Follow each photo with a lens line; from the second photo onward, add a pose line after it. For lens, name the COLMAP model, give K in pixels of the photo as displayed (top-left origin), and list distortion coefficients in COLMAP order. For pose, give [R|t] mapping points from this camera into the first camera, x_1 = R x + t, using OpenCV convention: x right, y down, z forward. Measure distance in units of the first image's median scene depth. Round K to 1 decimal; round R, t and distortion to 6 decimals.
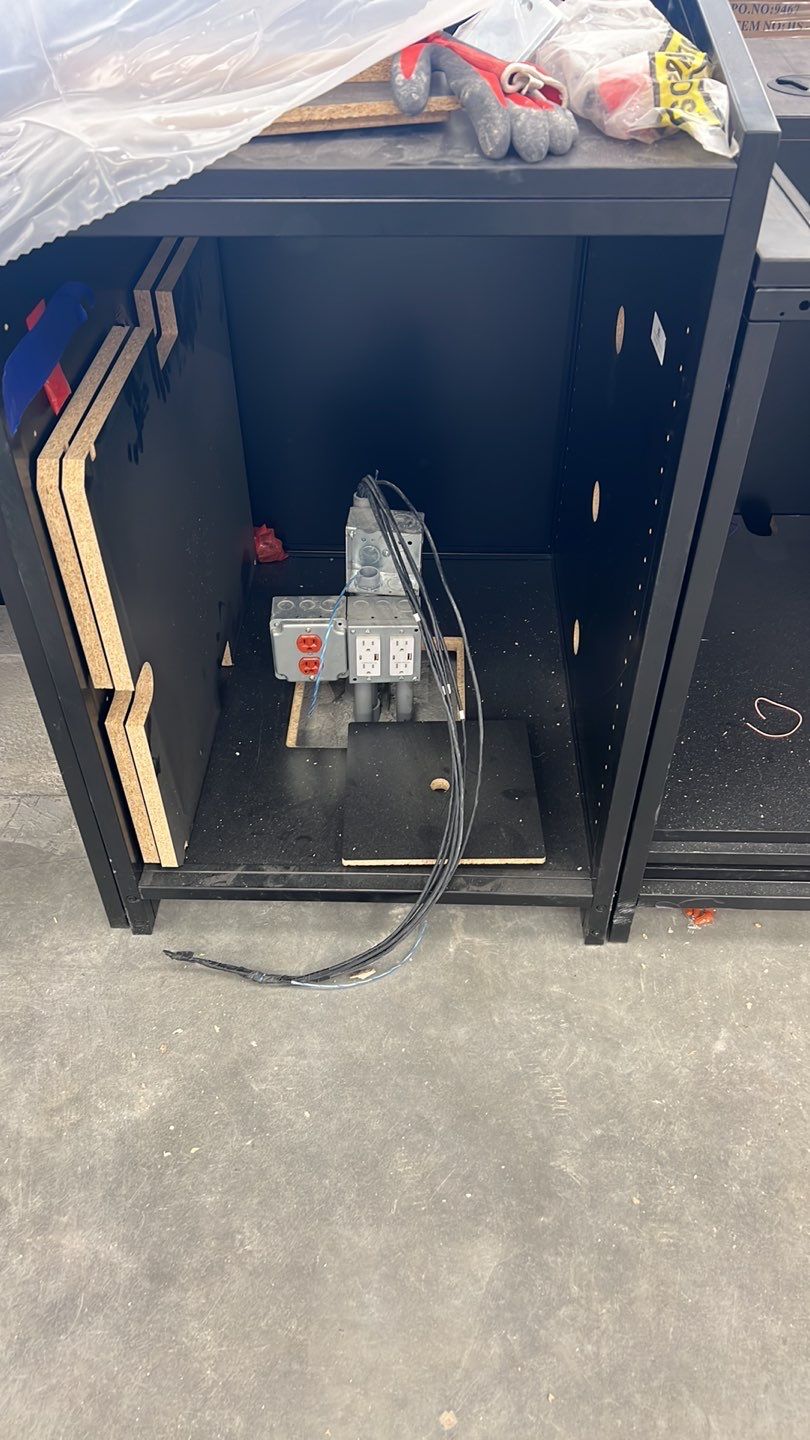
lens RADIAL K [[1018.2, 0, 406.8], [0, 1018.2, 712.1], [0, 0, 1]] dist [0.043045, -0.000751]
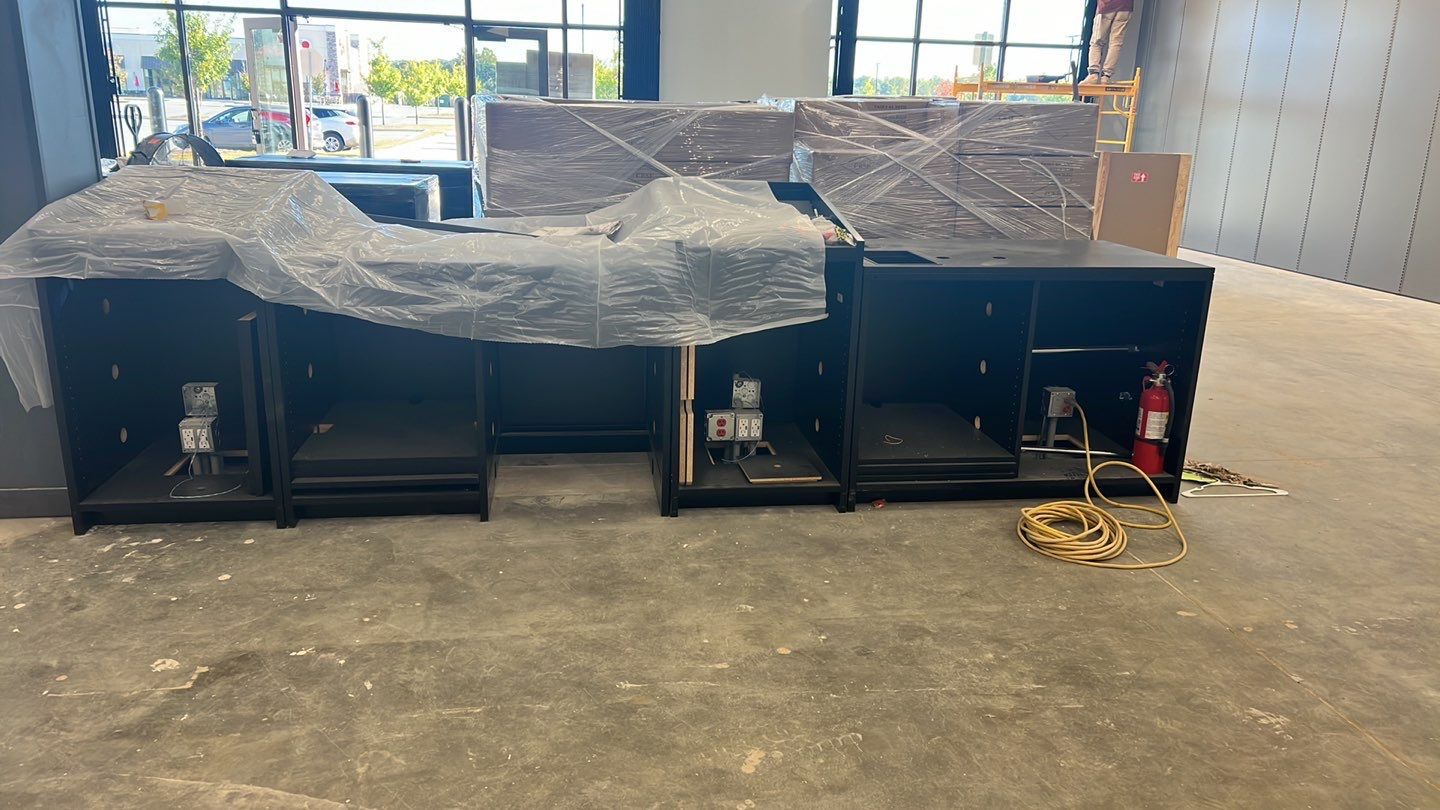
lens RADIAL K [[1018.2, 0, 718.3], [0, 1018.2, 406.7], [0, 0, 1]] dist [0.043045, -0.000751]
pose [[0.983242, -0.011637, 0.181935, -0.580641], [0.095243, 0.883733, -0.458198, 1.099088], [-0.155449, 0.467848, 0.870031, -1.310307]]
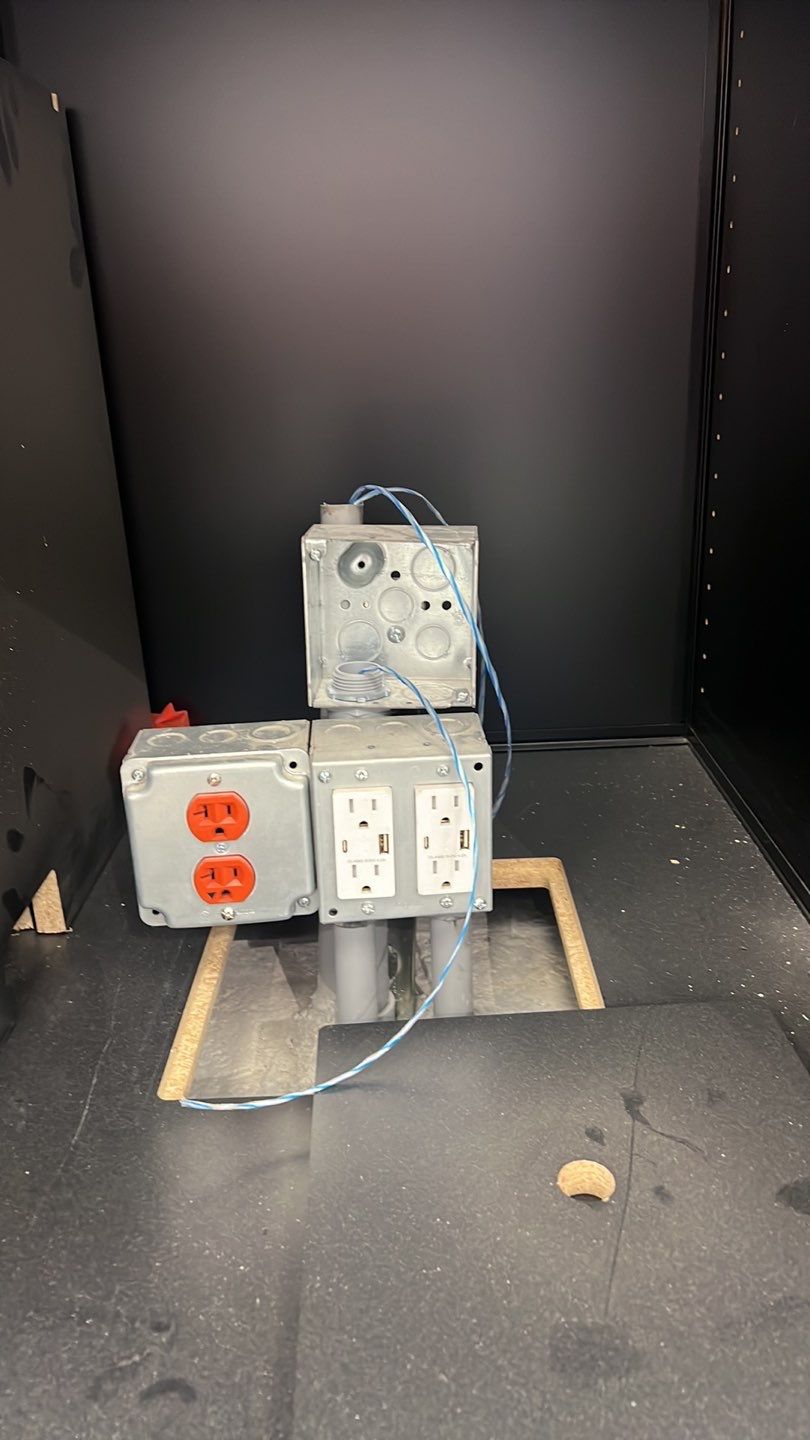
lens RADIAL K [[1018.2, 0, 407.3], [0, 1018.2, 726.3], [0, 0, 1]] dist [0.043045, -0.000751]
pose [[0.998763, -0.048700, 0.010059, -0.022354], [0.048620, 0.913861, -0.403106, 0.067367], [0.010439, 0.403096, 0.915098, 0.608202]]
